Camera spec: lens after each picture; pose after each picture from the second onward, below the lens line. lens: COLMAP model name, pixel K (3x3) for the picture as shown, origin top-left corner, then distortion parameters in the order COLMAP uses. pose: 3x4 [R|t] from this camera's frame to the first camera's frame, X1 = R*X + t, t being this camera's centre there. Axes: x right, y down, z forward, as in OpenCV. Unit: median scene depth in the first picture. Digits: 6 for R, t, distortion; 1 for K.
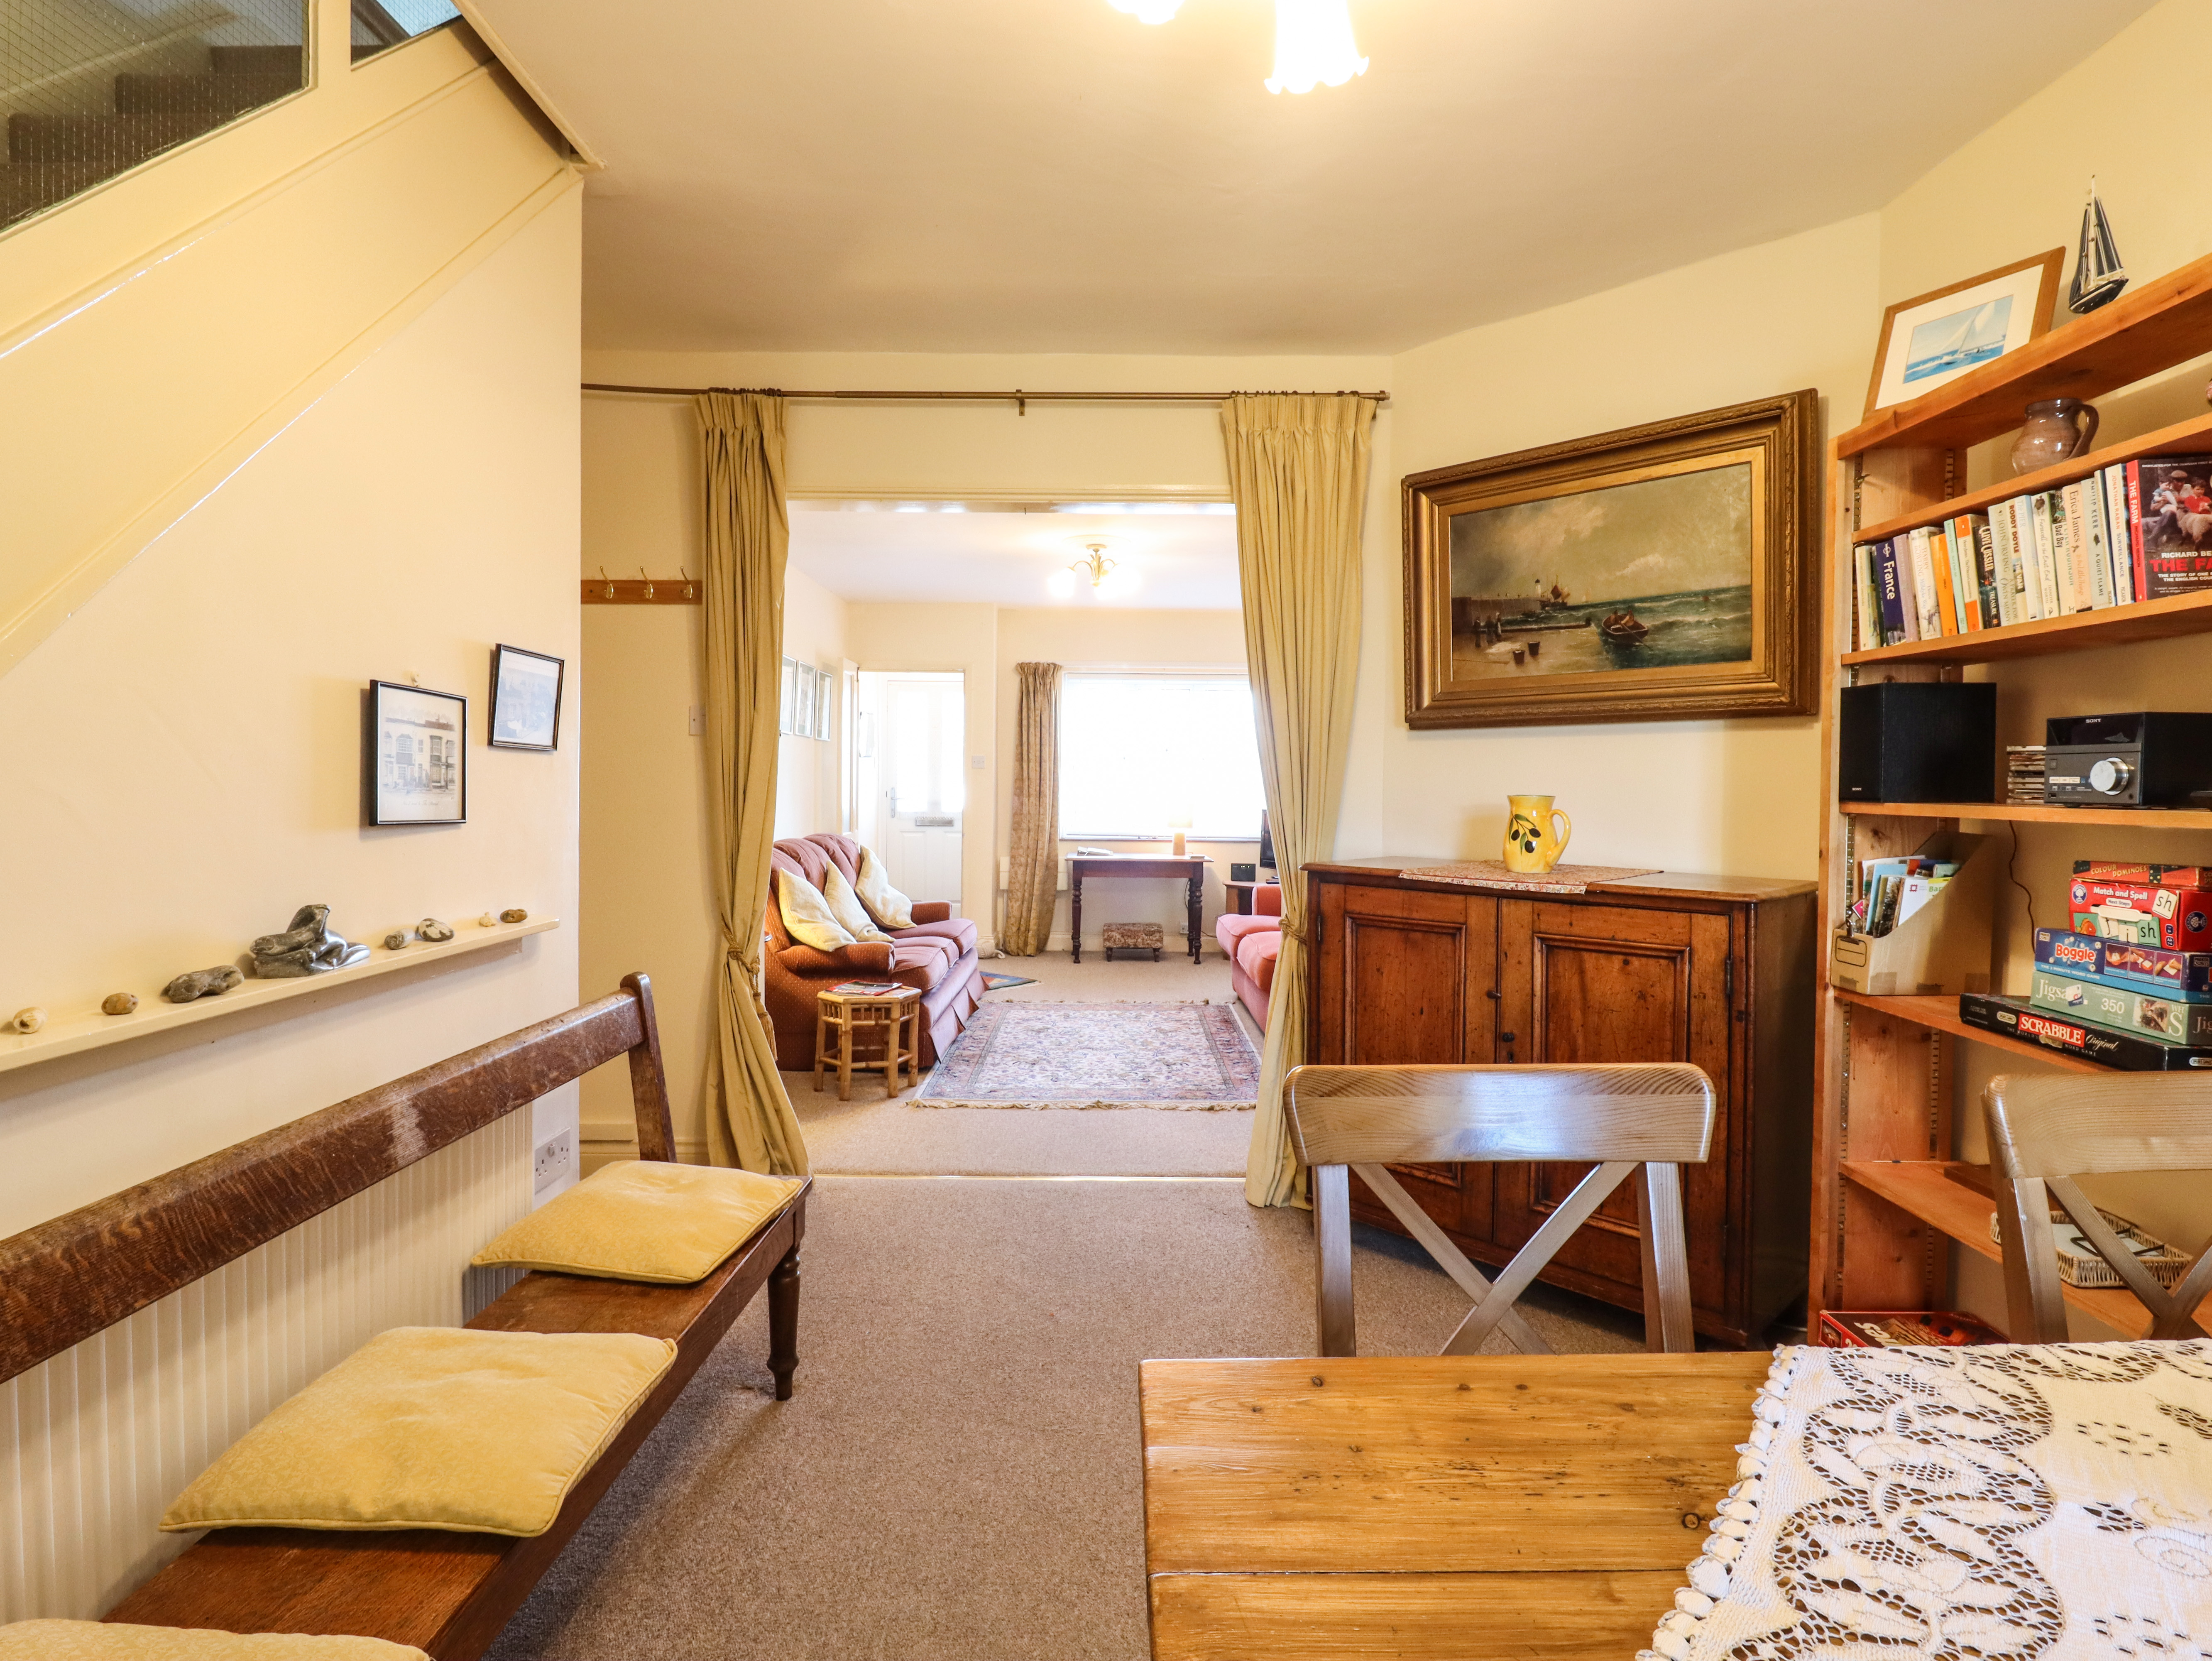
lens RADIAL K [[1156.6, 0, 1115.9], [0, 1156.6, 814.9], [0, 0, 1]] dist [0.004628, -0.016960]
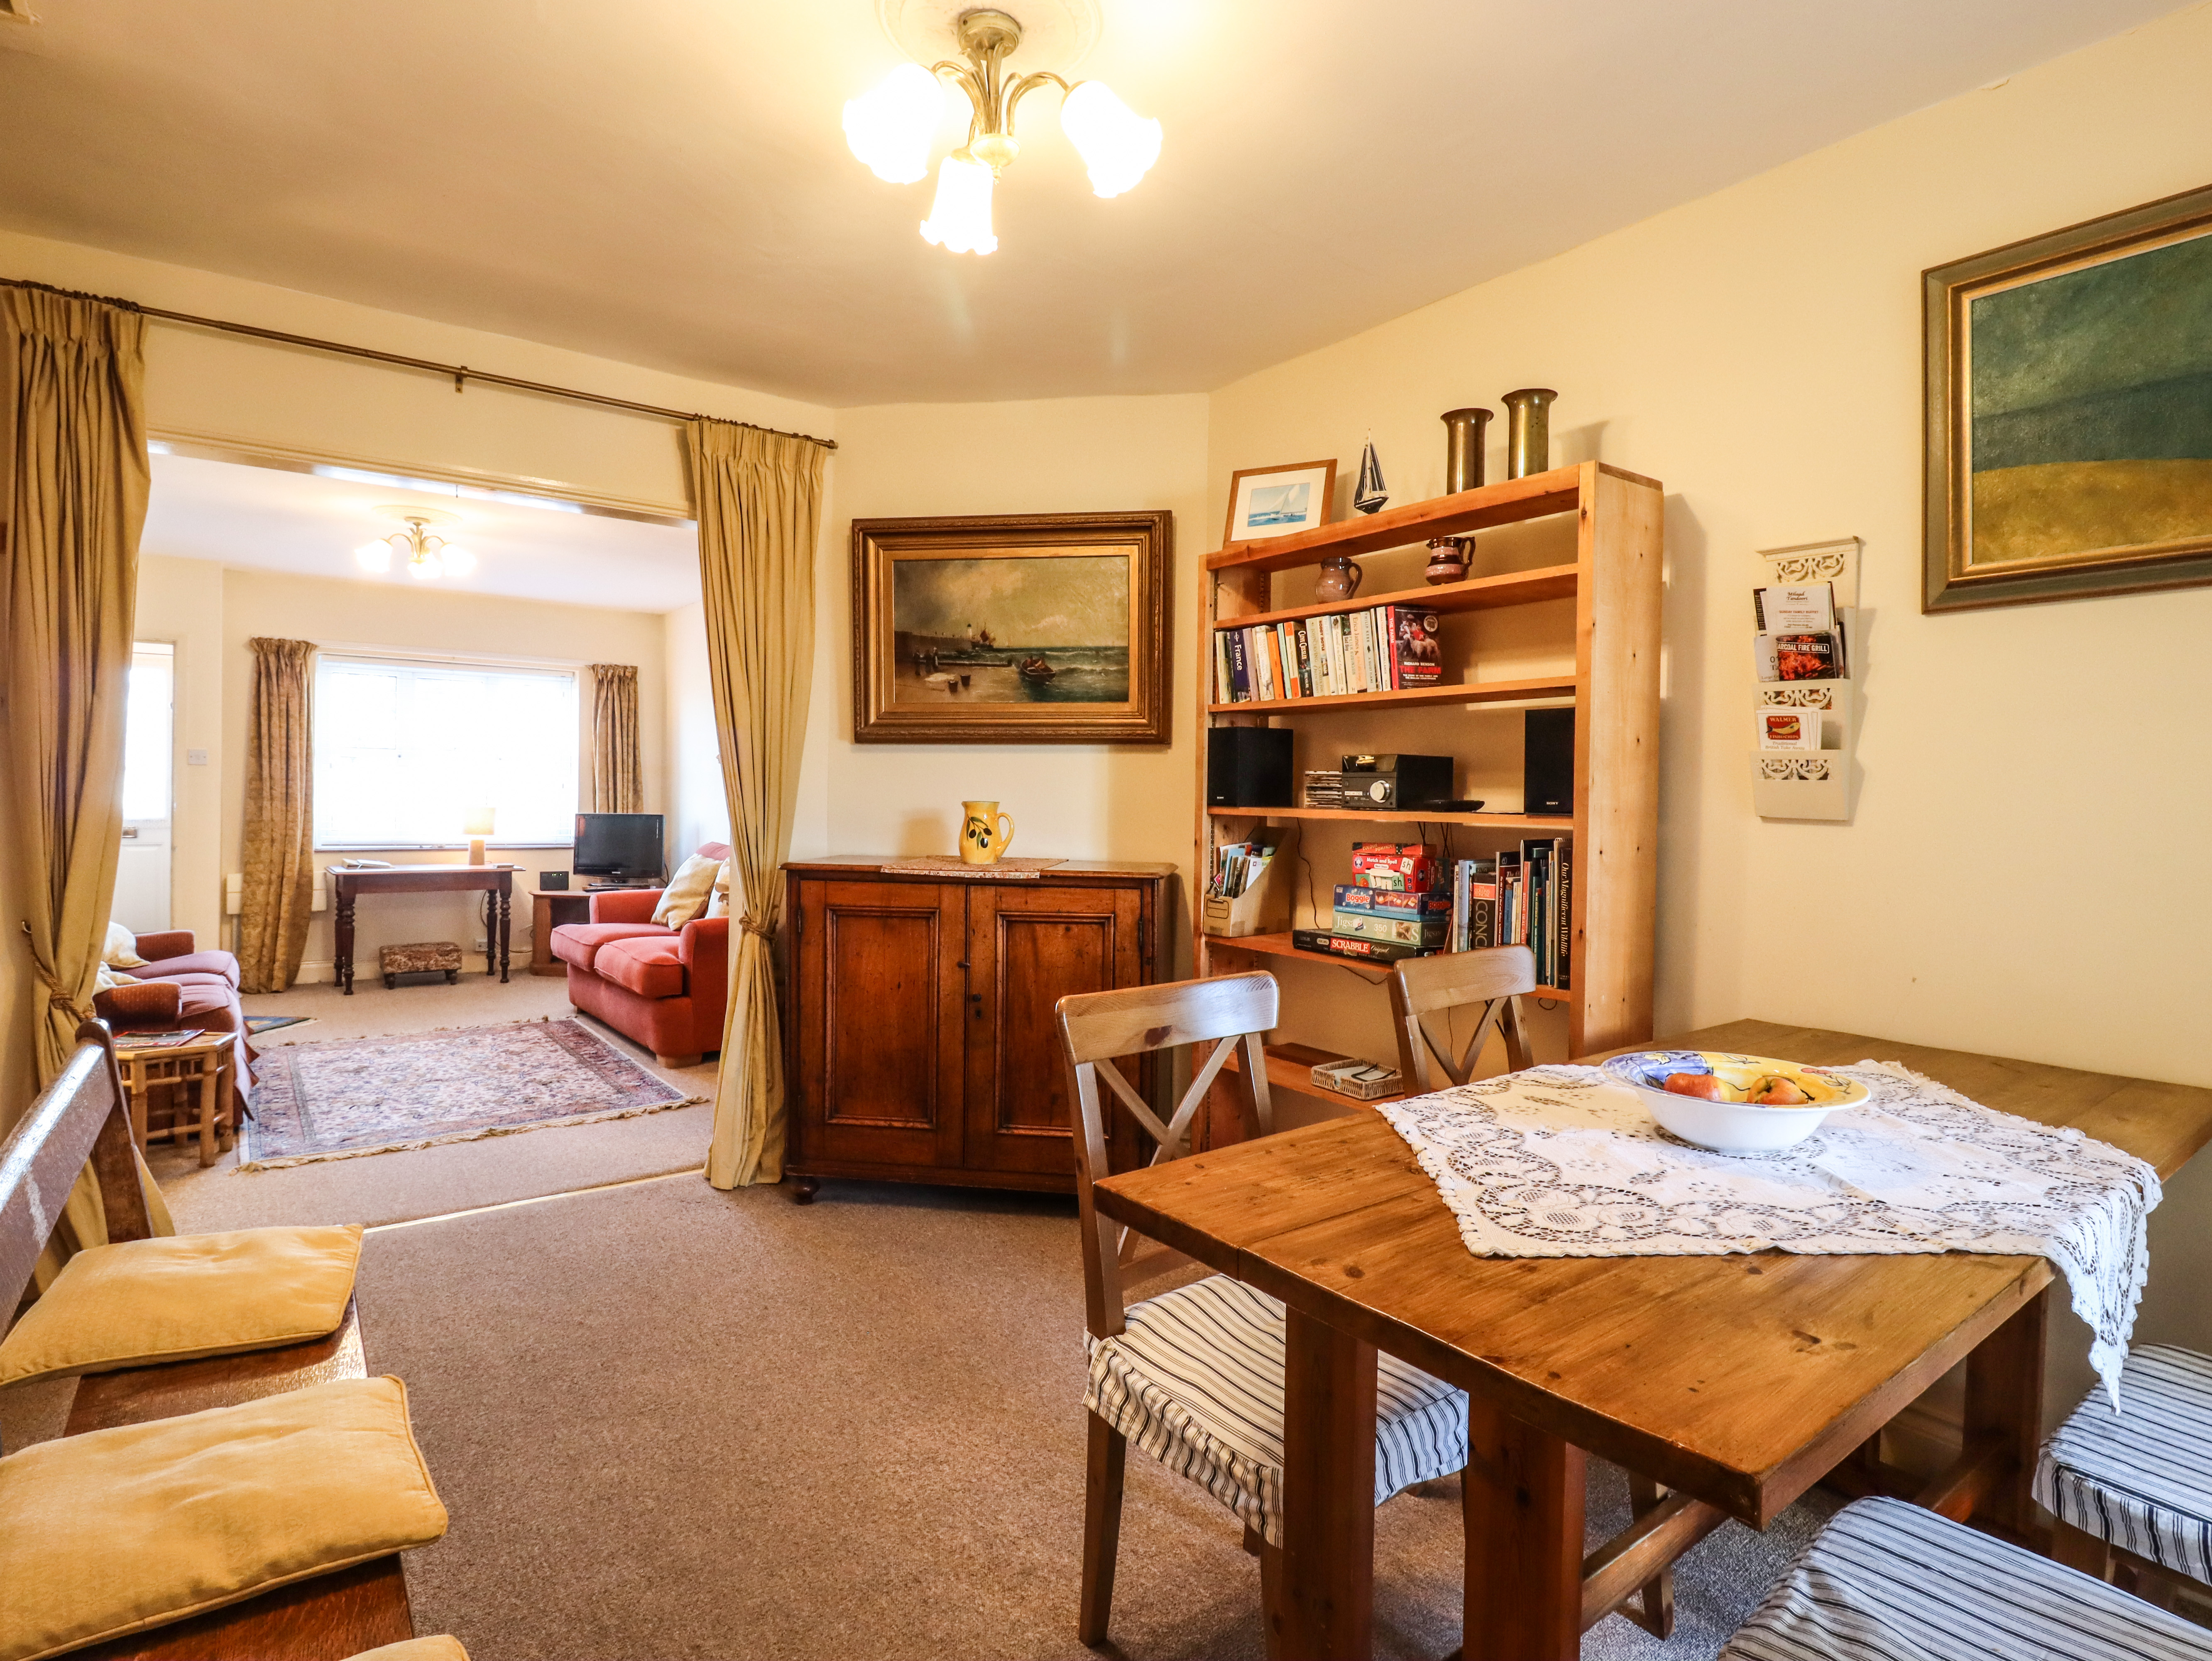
lens RADIAL K [[1156.6, 0, 1115.9], [0, 1156.6, 814.9], [0, 0, 1]] dist [0.004628, -0.016960]
pose [[0.797817, -0.006925, 0.602860, -0.264177], [0.008276, 0.999966, 0.000534, -0.001921], [-0.602843, 0.004563, 0.797847, -0.067872]]
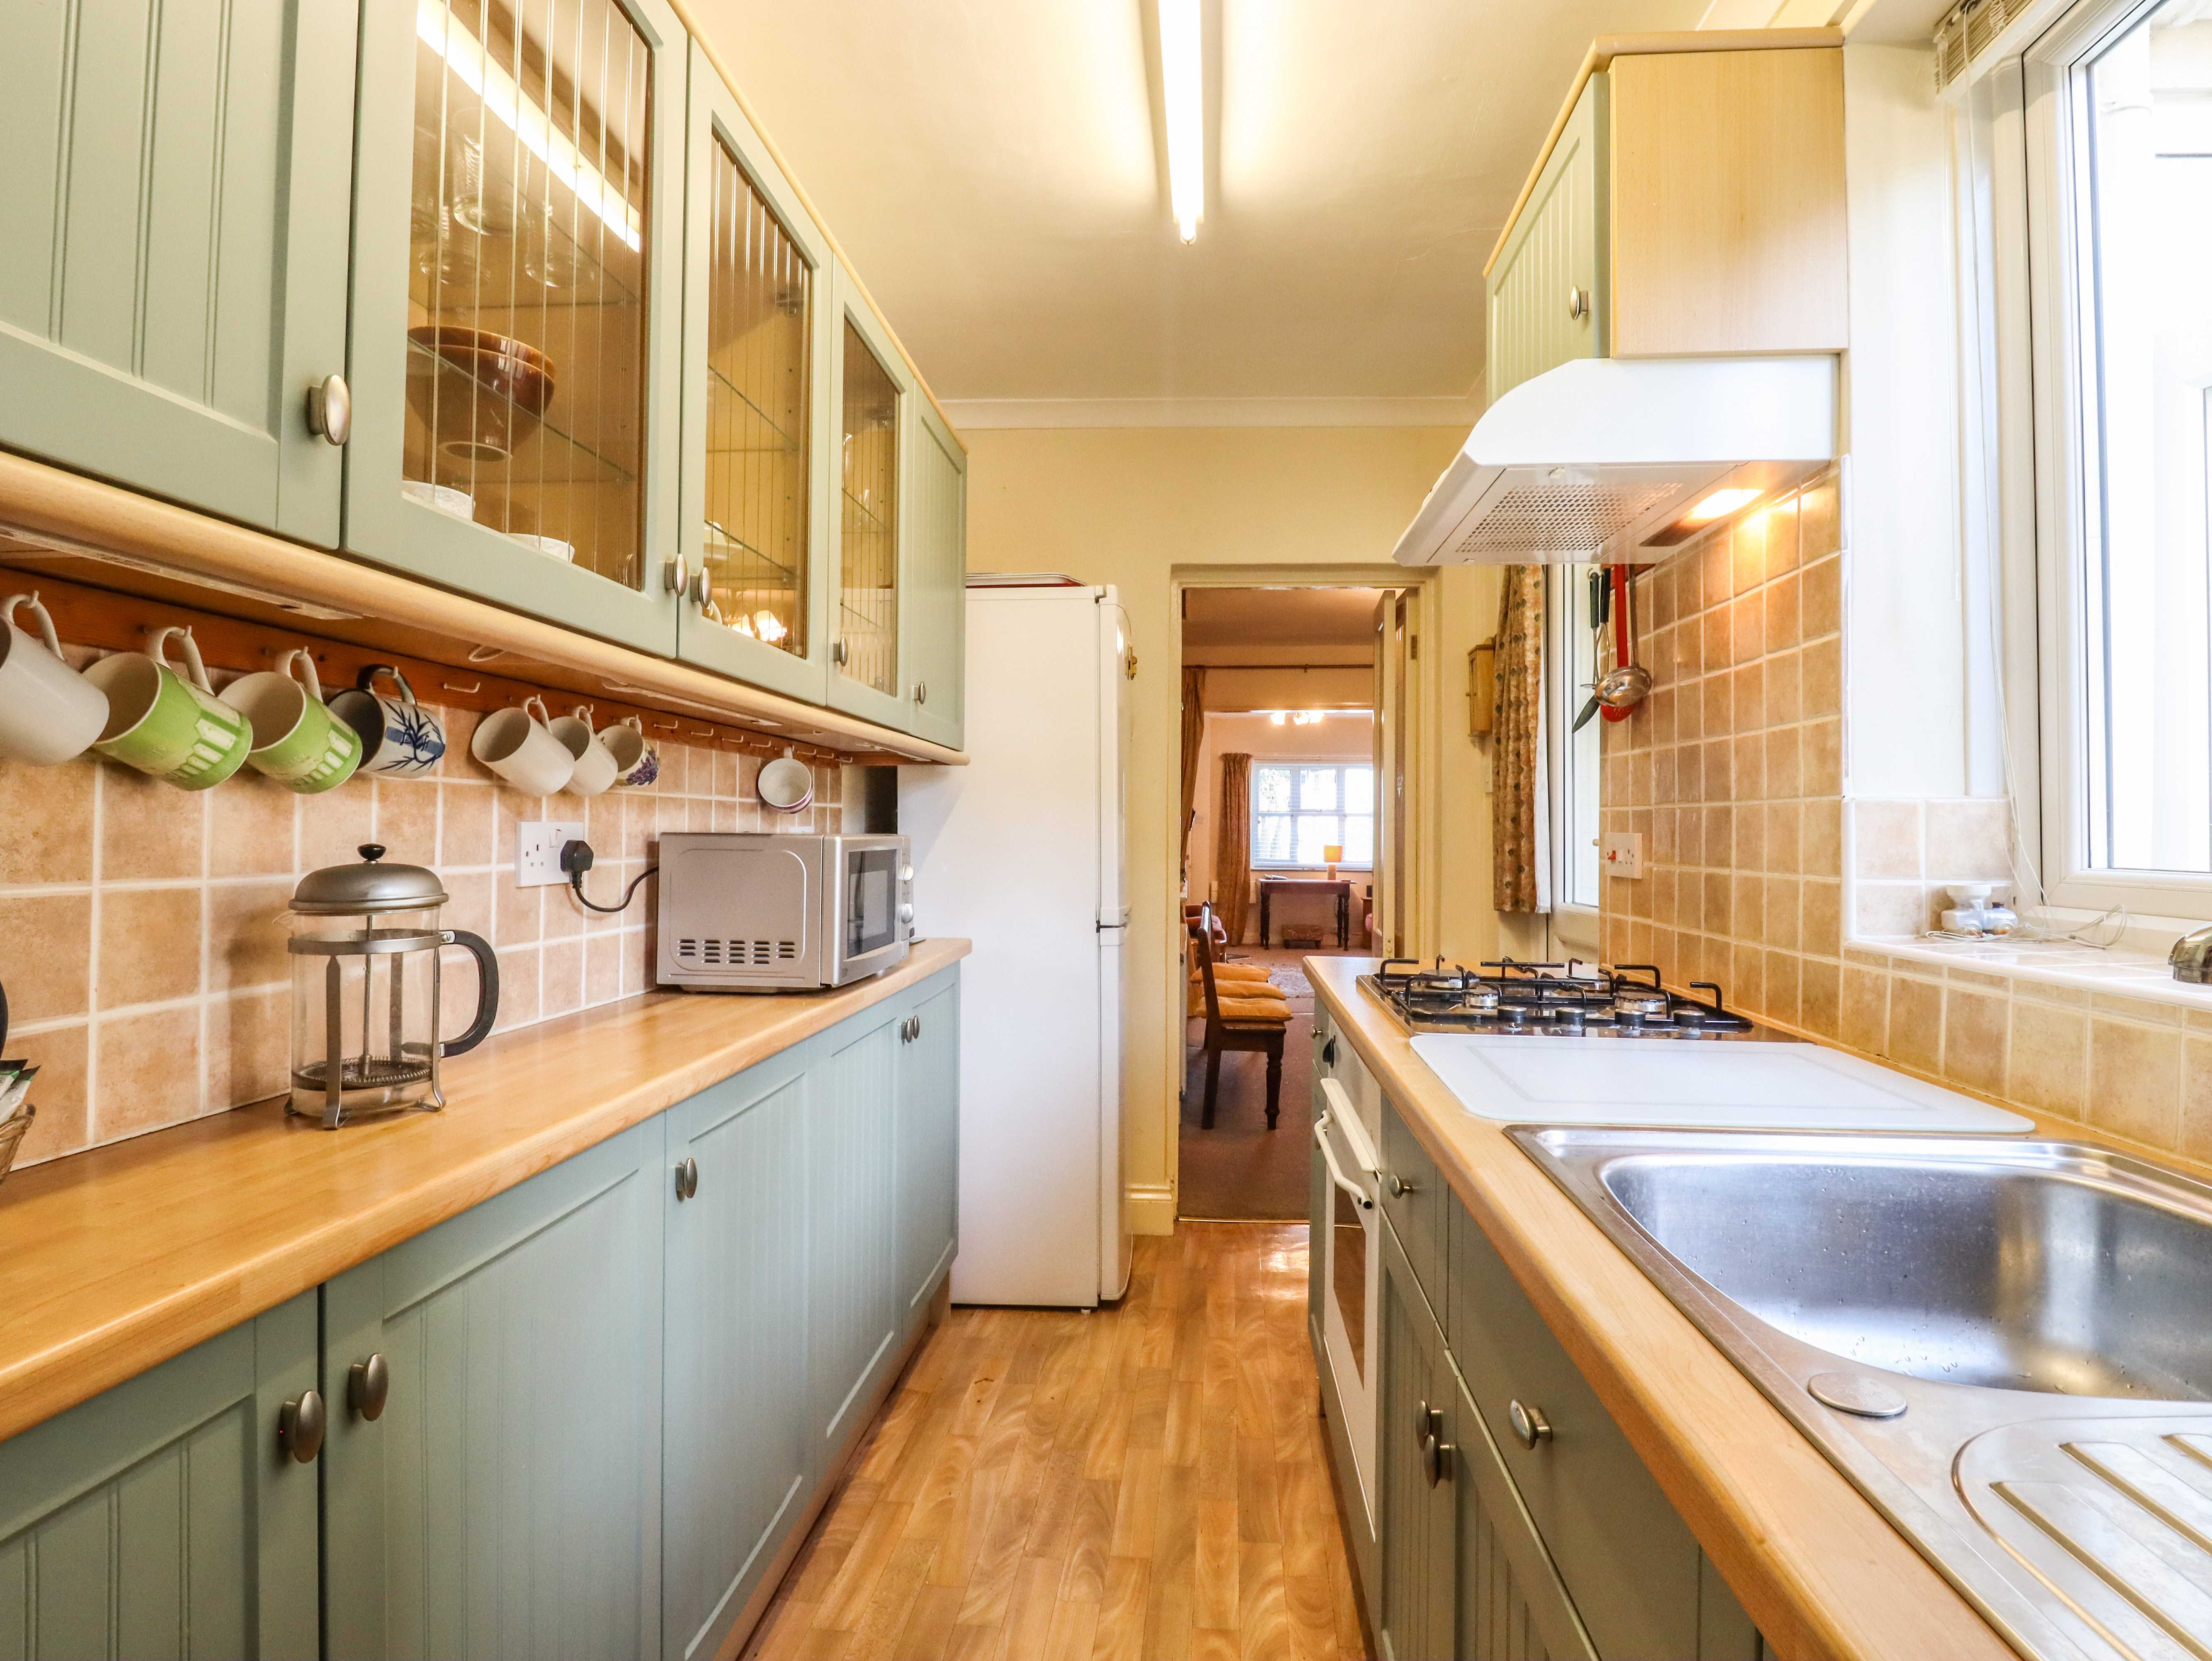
lens RADIAL K [[1156.6, 0, 1115.9], [0, 1156.6, 814.9], [0, 0, 1]] dist [0.004628, -0.016960]
pose [[0.997672, -0.003103, -0.068117, -0.356757], [0.000386, 0.999205, -0.039868, 0.028885], [0.068187, 0.039749, 0.996880, -1.530273]]
